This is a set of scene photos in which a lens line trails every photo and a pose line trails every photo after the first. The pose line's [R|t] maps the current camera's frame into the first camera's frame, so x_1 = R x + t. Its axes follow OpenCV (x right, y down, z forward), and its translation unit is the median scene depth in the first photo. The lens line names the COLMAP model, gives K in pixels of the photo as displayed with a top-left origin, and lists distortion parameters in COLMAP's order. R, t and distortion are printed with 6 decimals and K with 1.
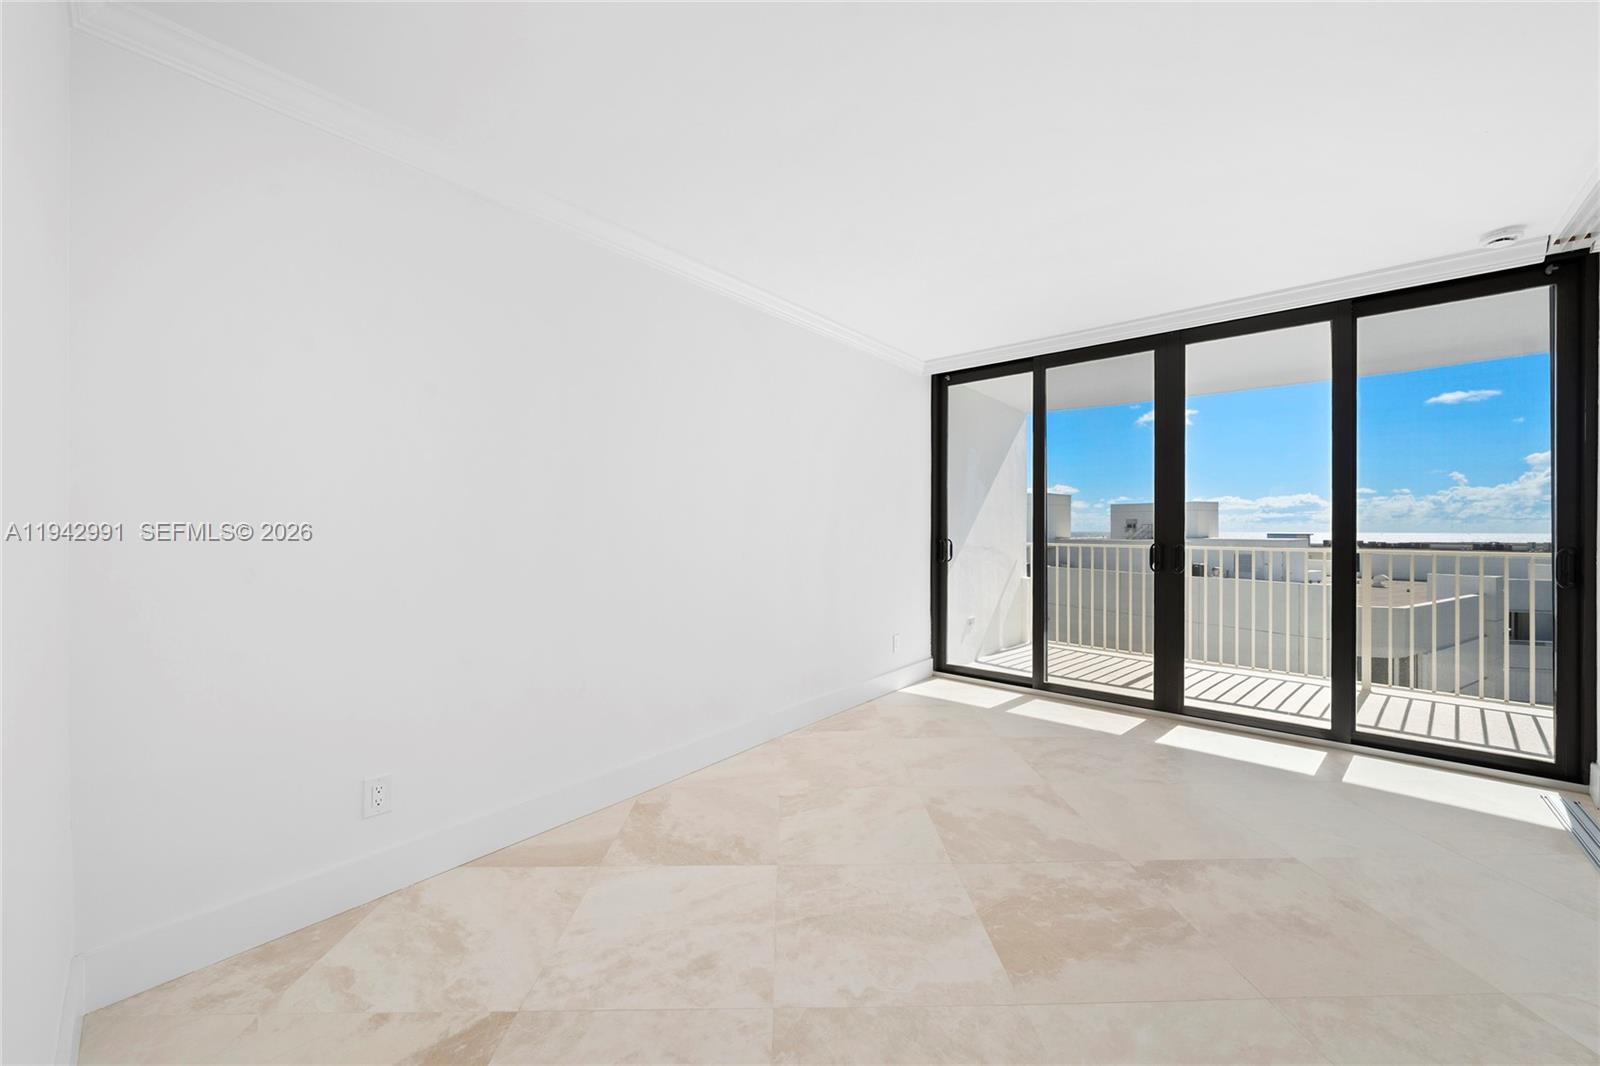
lens RADIAL K [[611.1, 0, 809.5], [0, 611.1, 530.7], [0, 0, 1]] dist [0.001946, 0.000200]
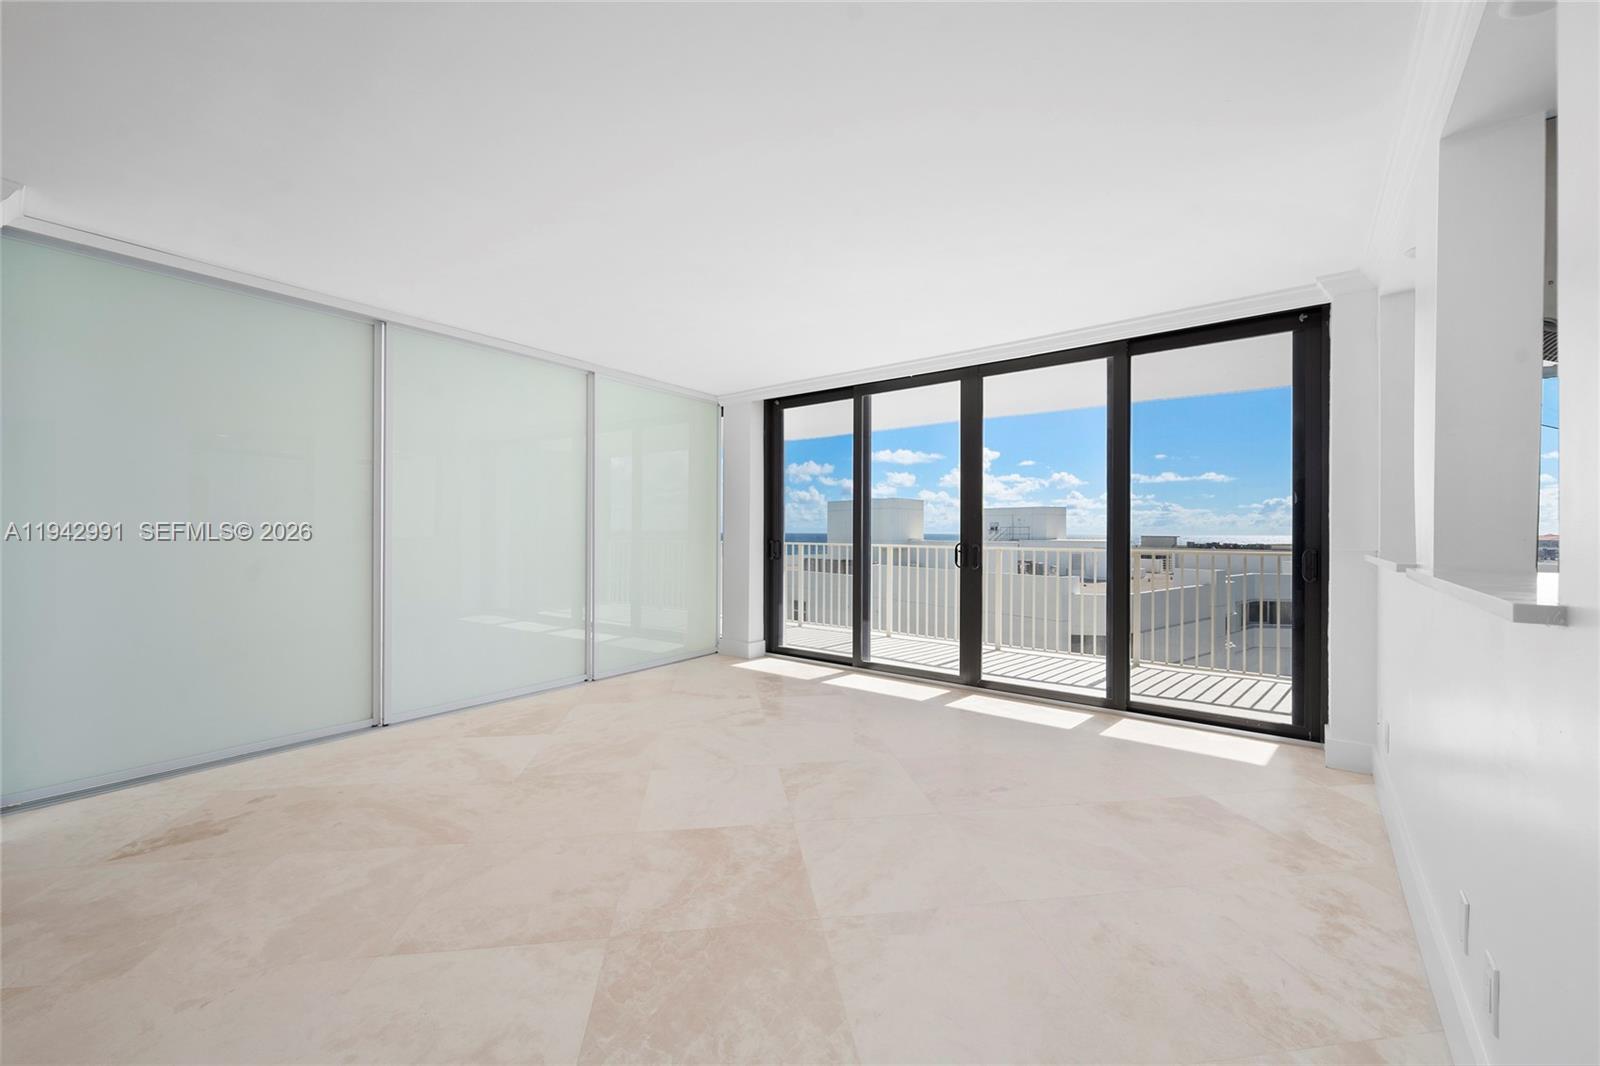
lens RADIAL K [[614.4, 0, 813.1], [0, 614.4, 556.1], [0, 0, 1]] dist [0.000043, 0.000199]
pose [[0.998270, -0.000641, 0.058788, 0.204042], [-0.001499, 0.999338, 0.036357, 0.000132], [-0.058772, -0.036382, 0.997608, -0.171336]]
